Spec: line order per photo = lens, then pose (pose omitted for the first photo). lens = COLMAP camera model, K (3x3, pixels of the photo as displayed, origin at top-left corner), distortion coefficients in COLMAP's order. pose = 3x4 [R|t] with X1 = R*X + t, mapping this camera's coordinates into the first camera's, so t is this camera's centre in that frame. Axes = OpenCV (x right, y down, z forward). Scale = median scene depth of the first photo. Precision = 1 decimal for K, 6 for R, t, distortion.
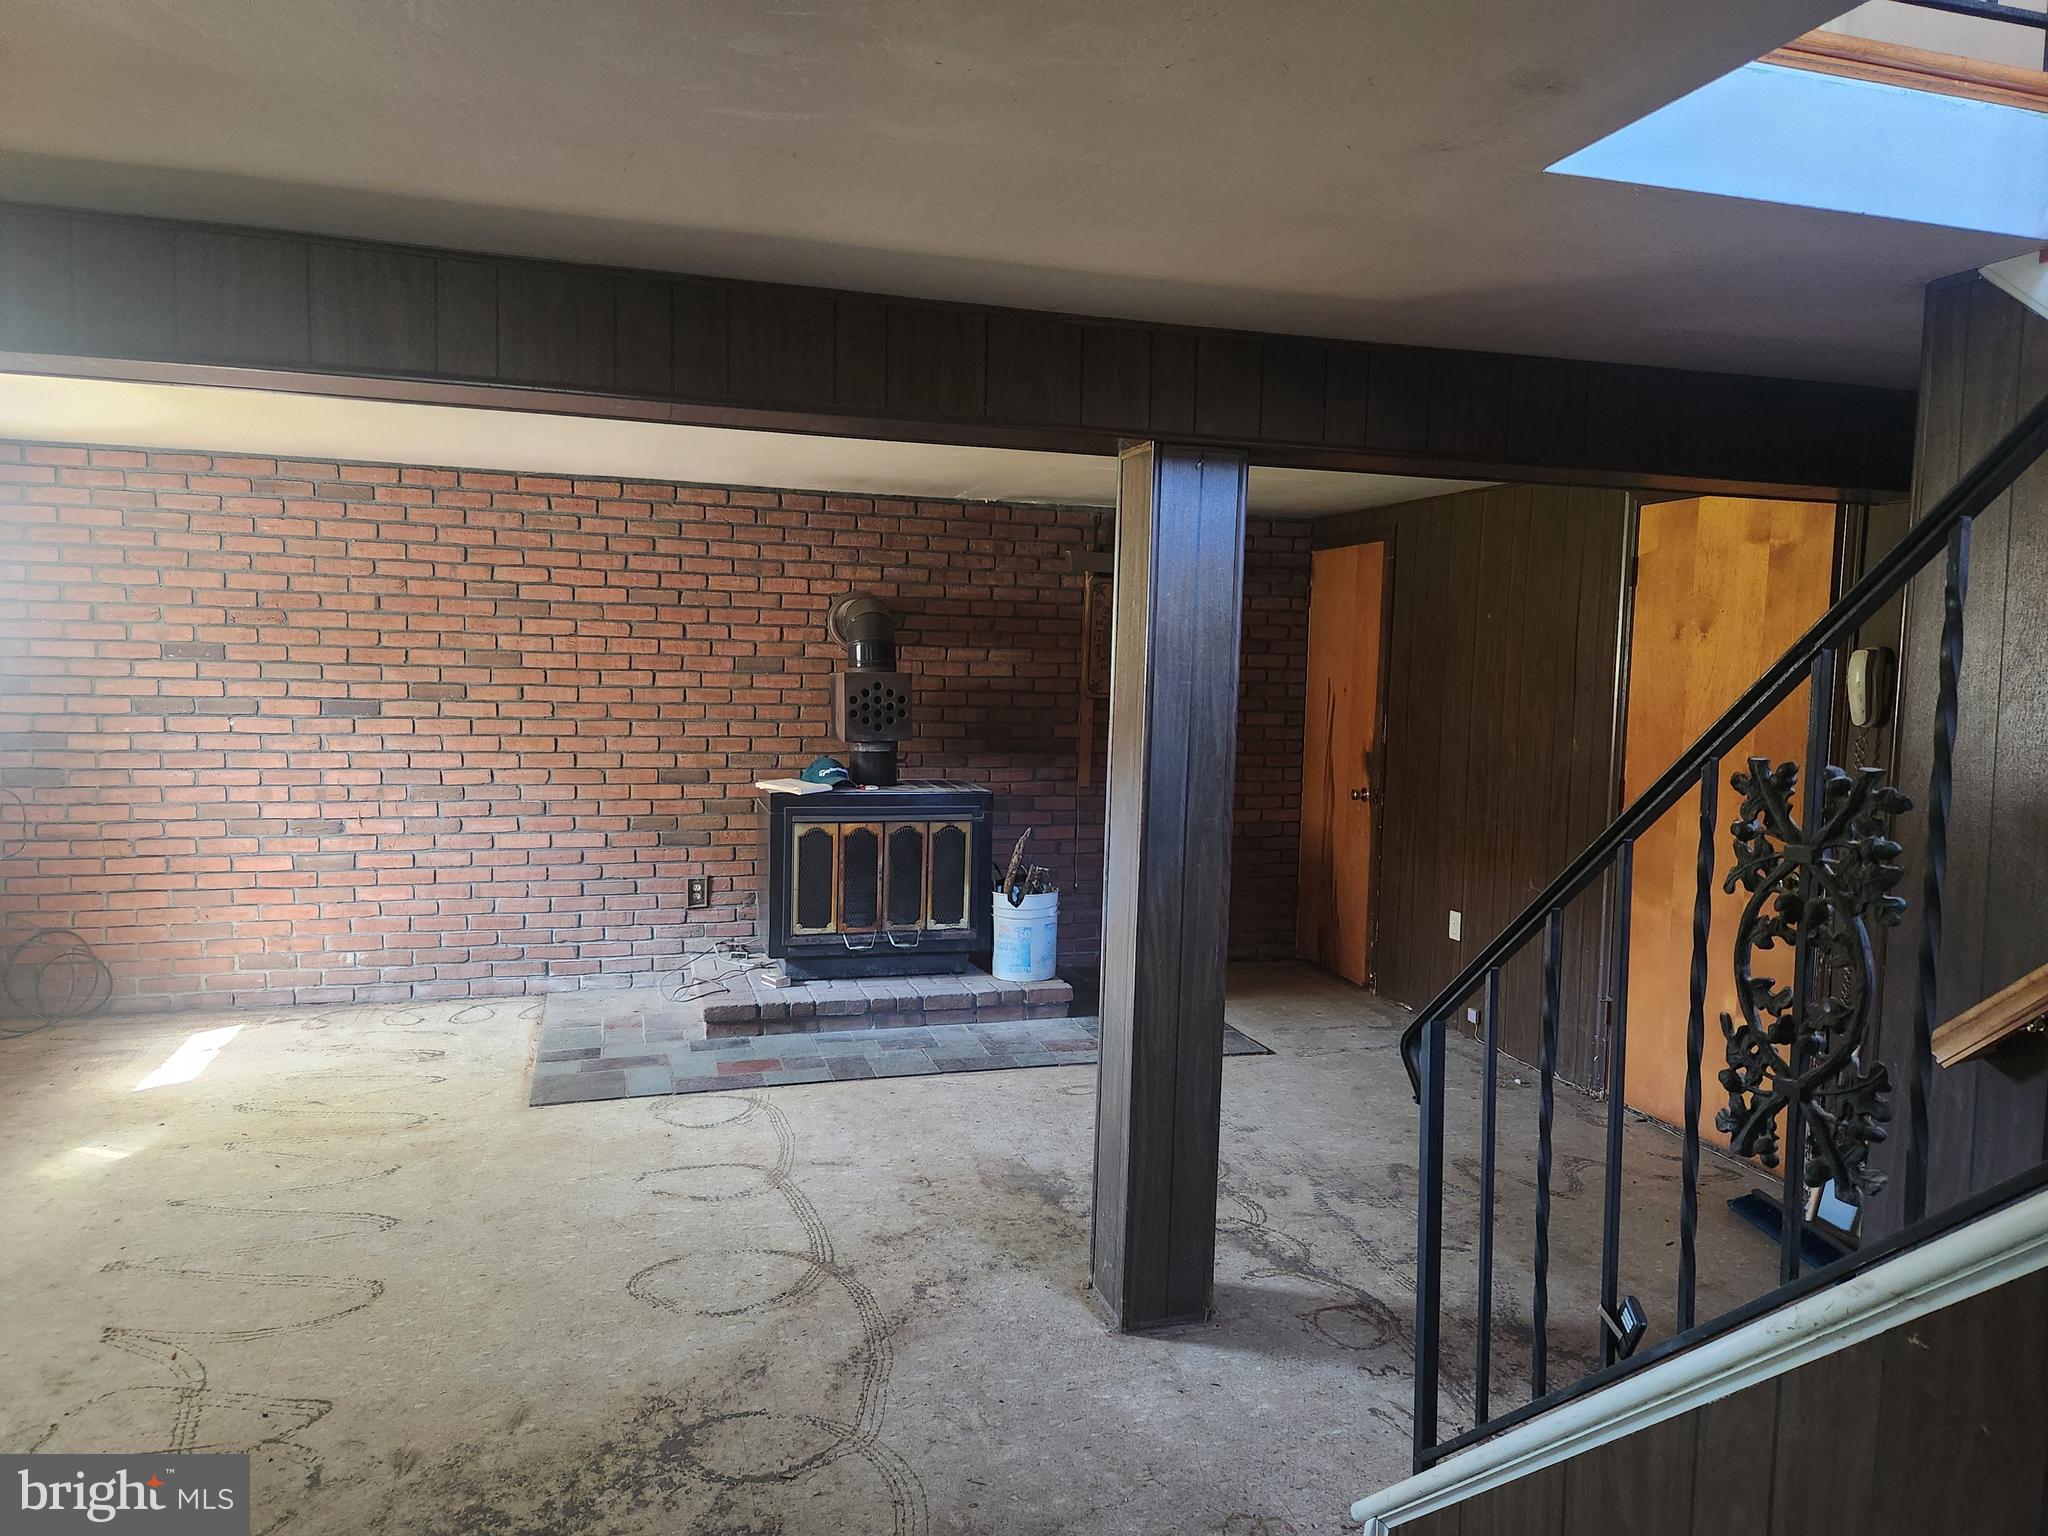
lens RADIAL K [[1373.5, 0, 1040.5], [0, 1373.5, 749.6], [0, 0, 1]] dist [0.069683, -0.057245]
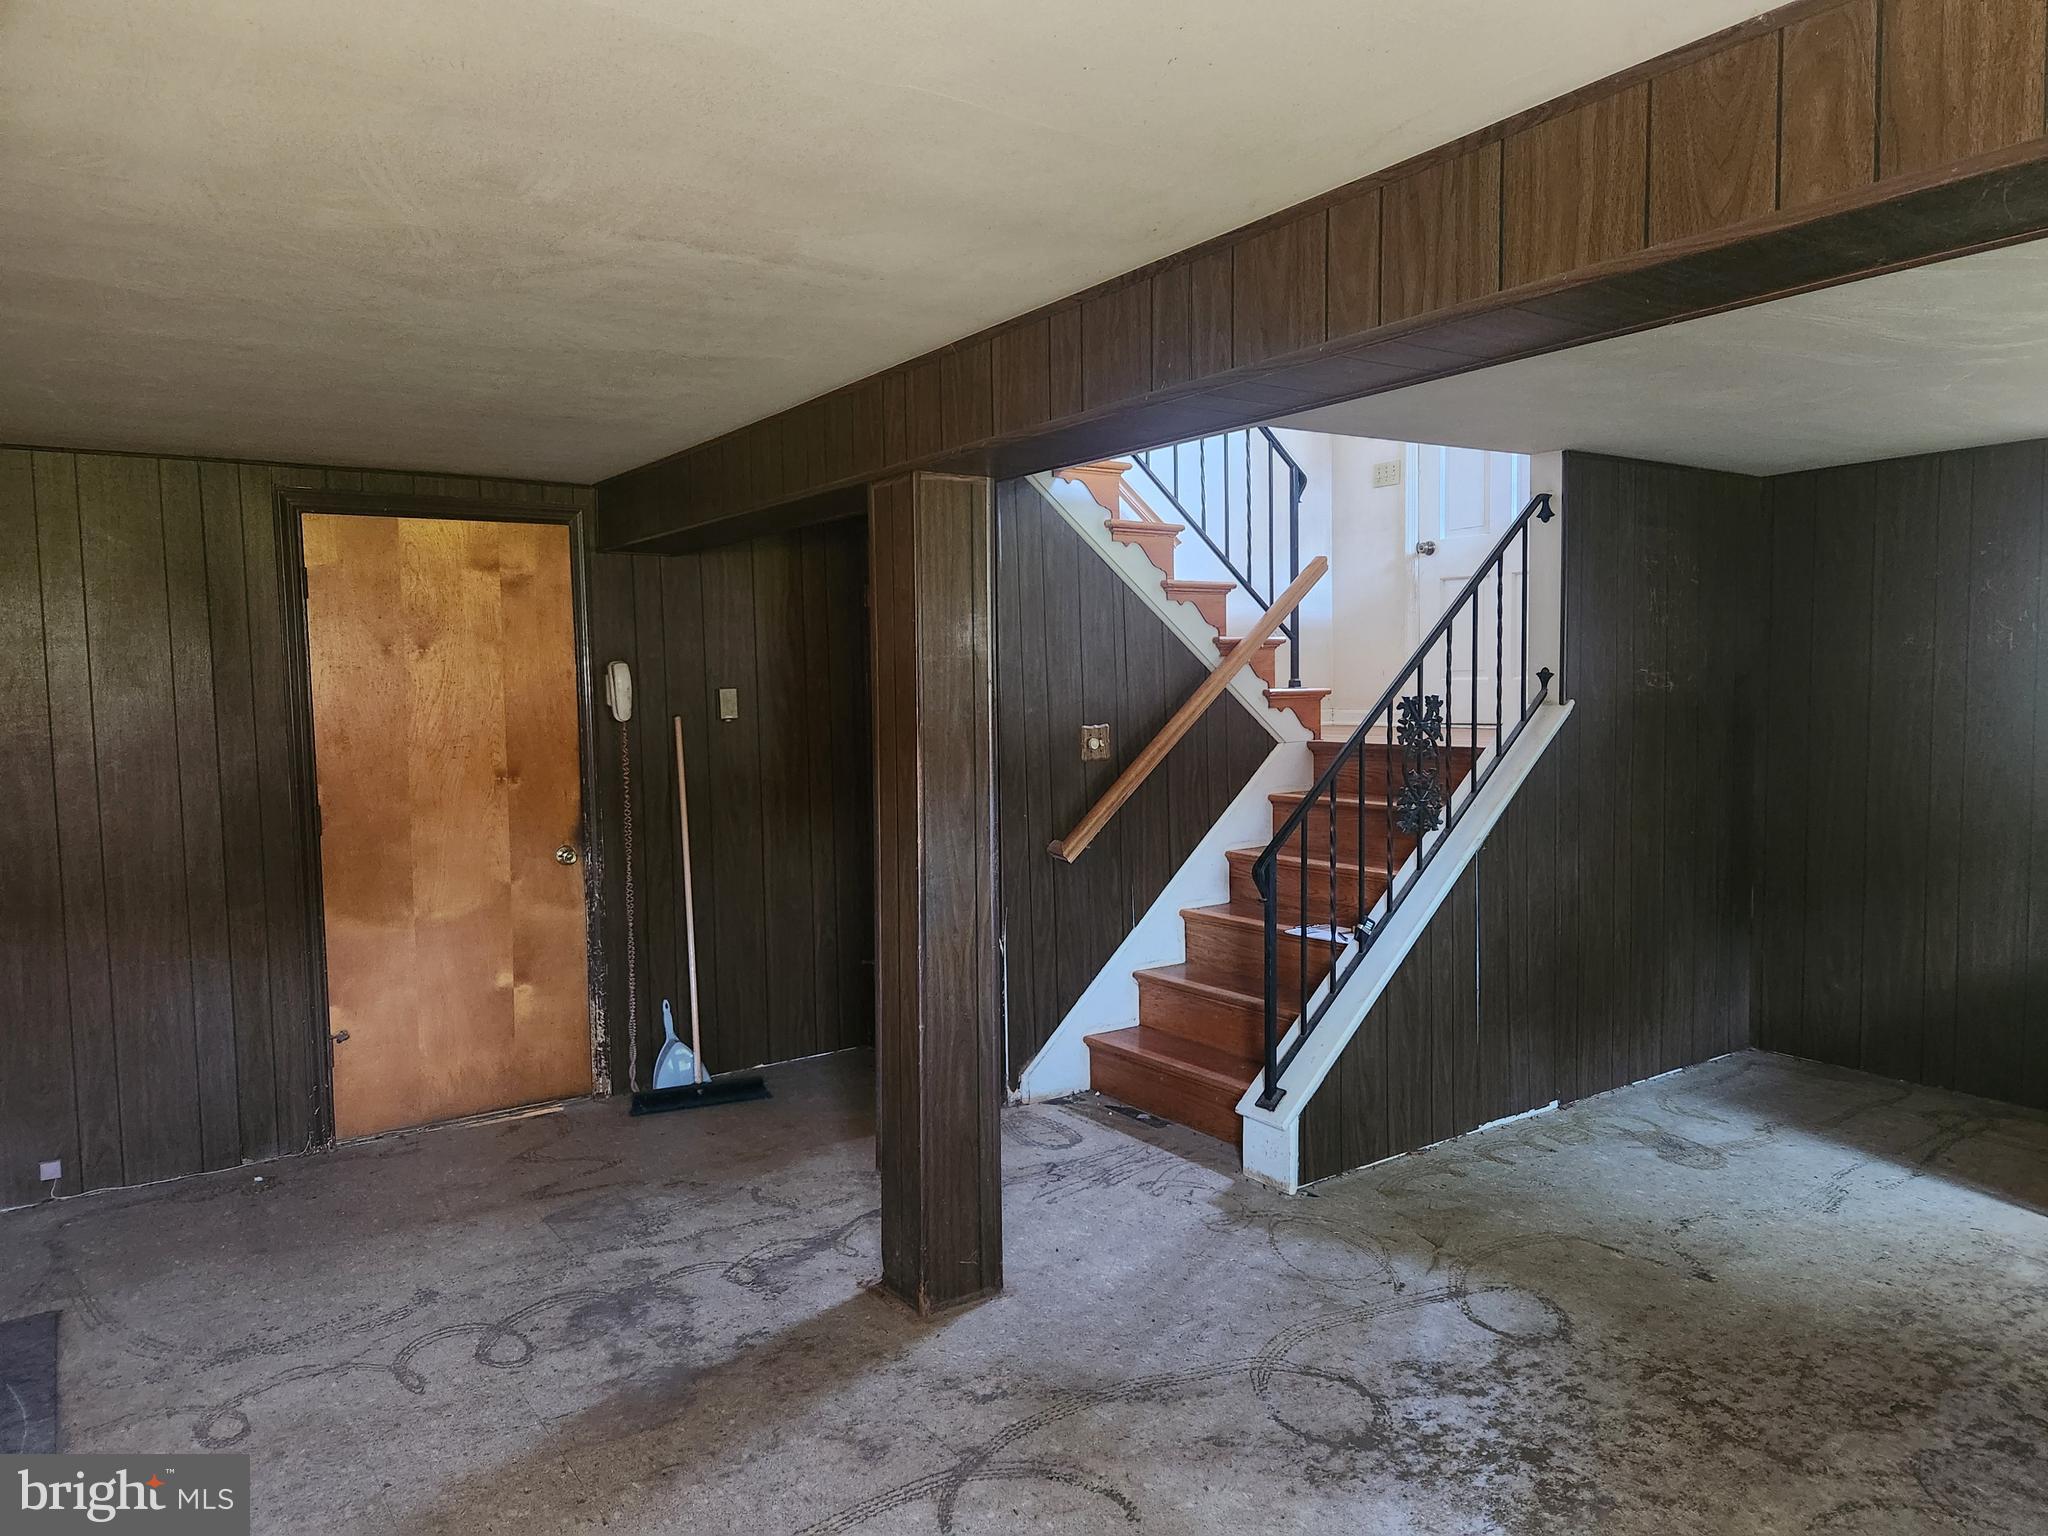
lens RADIAL K [[1373.5, 0, 1035.8], [0, 1373.5, 777.7], [0, 0, 1]] dist [0.069683, -0.057245]
pose [[-0.308492, -0.091555, 0.946811, -0.896840], [0.077996, 0.989571, 0.121103, -0.106227], [-0.948024, 0.111207, -0.298134, 1.188099]]
